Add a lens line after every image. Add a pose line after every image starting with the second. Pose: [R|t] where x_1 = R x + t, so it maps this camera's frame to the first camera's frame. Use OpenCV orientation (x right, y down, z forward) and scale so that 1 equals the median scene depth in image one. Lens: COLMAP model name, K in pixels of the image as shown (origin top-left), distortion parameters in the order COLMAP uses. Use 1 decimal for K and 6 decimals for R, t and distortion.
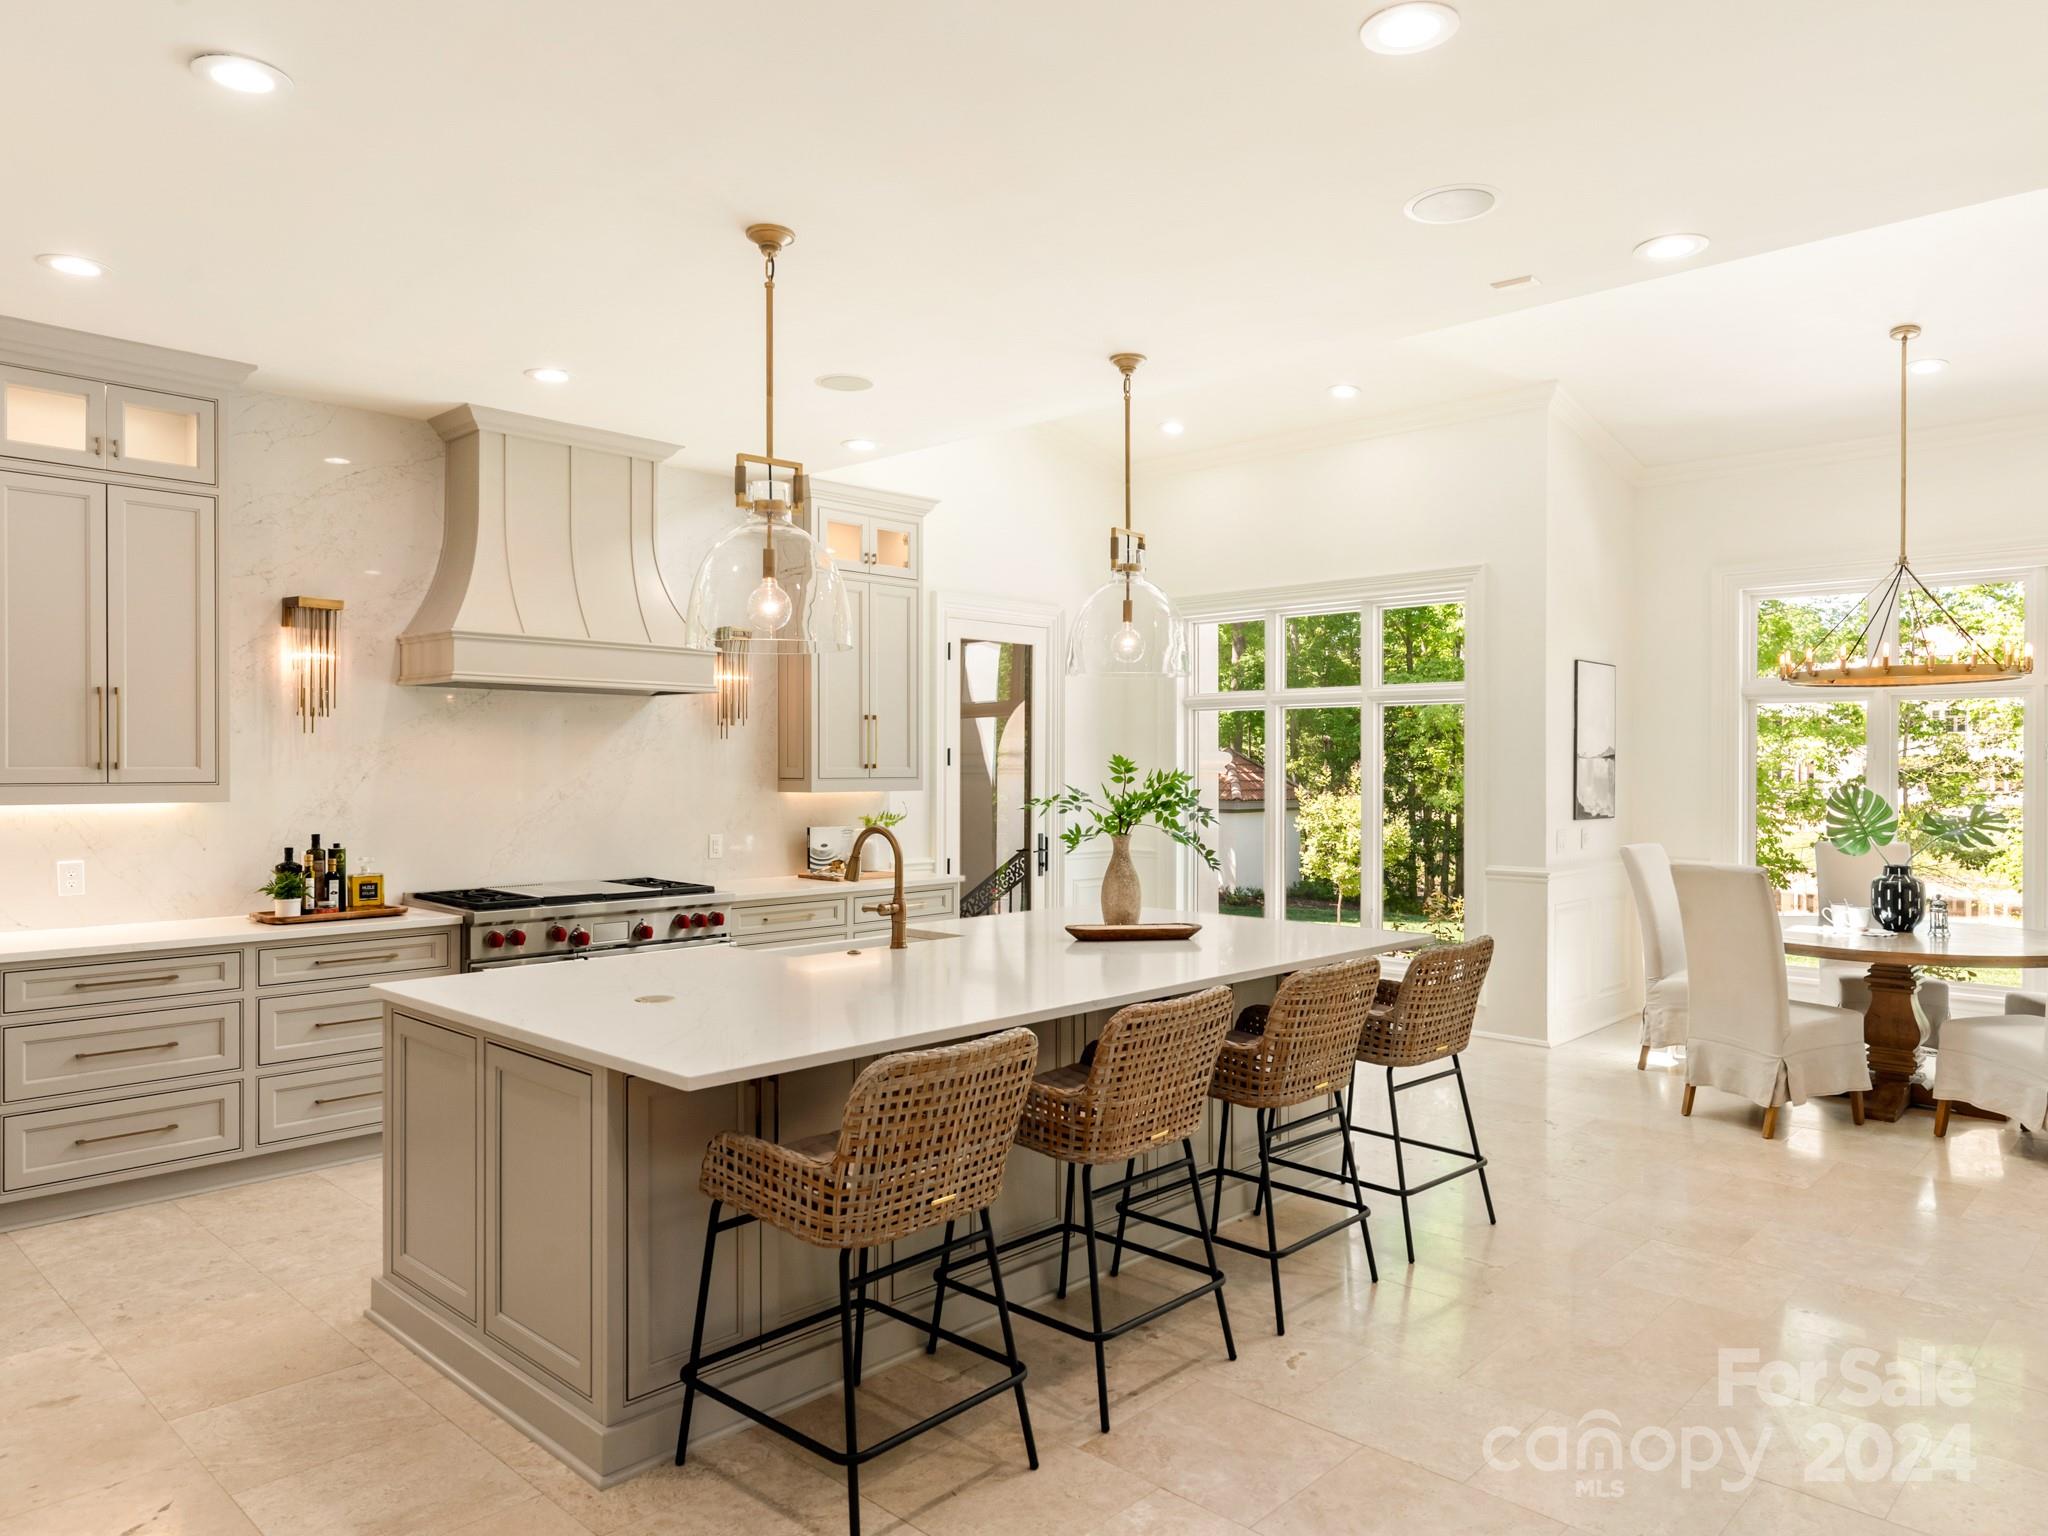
lens RADIAL K [[1285.7, 0, 1024.1], [0, 1285.7, 778.9], [0, 0, 1]] dist [0.013772, -0.002677]
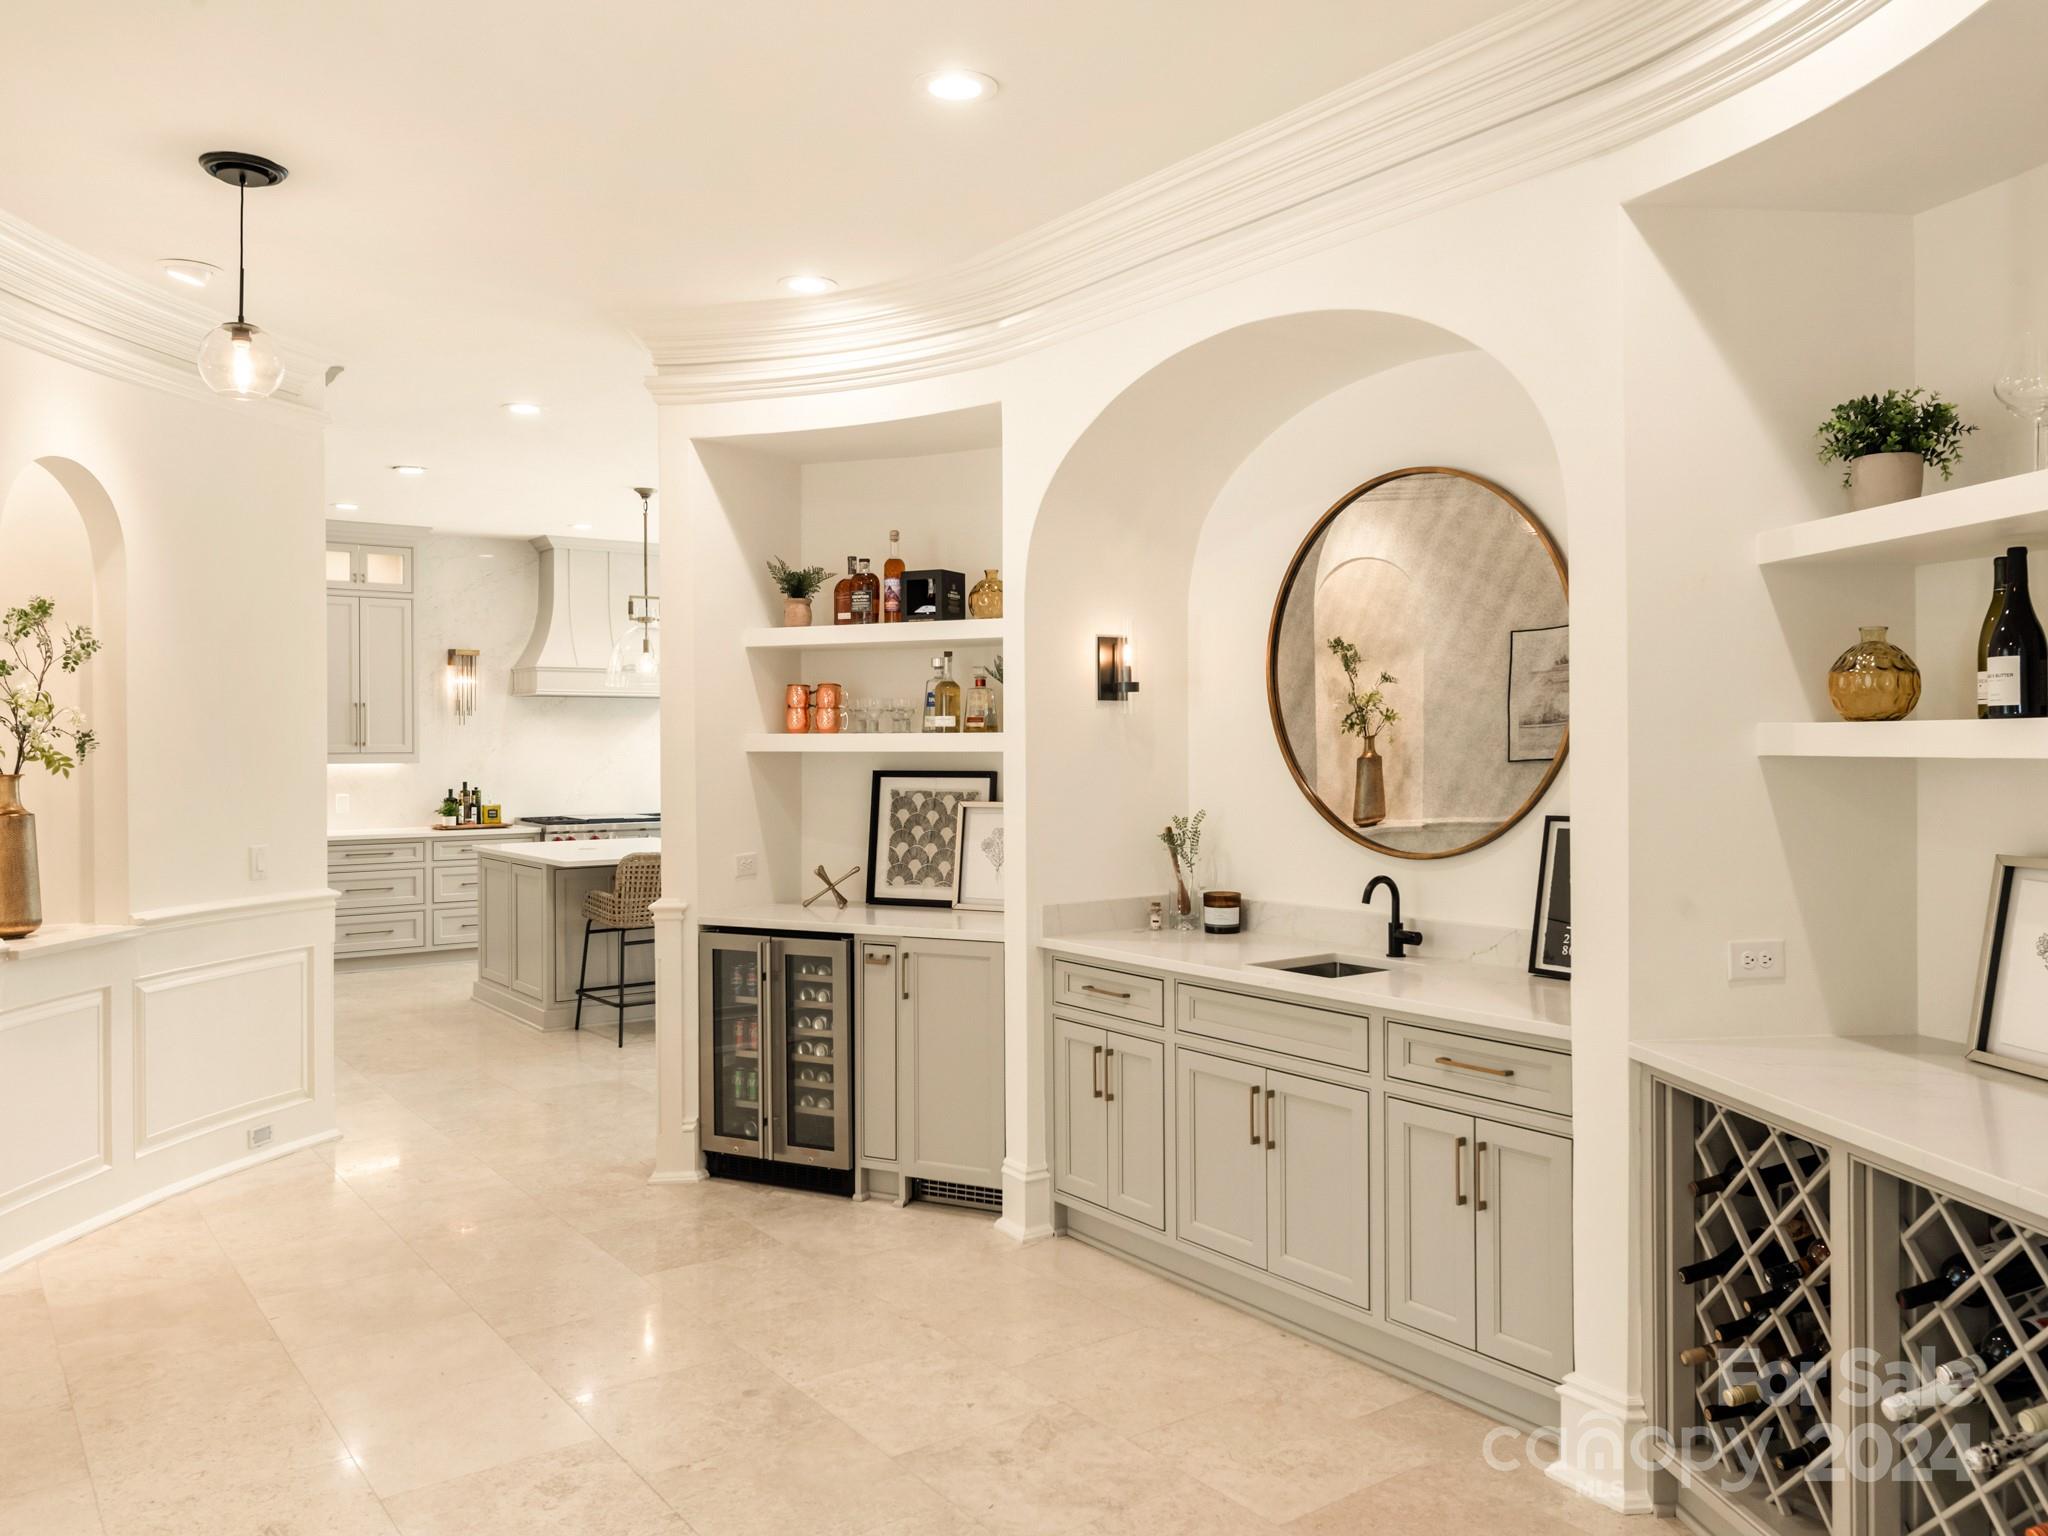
lens RADIAL K [[1350.7, 0, 1014.0], [0, 1350.7, 754.8], [0, 0, 1]] dist [0.004730, 0.000744]
pose [[0.986983, -0.003336, -0.160791, 0.513428], [0.003238, 0.999994, -0.000873, 0.009882], [0.160793, 0.000341, 0.986988, -0.740316]]
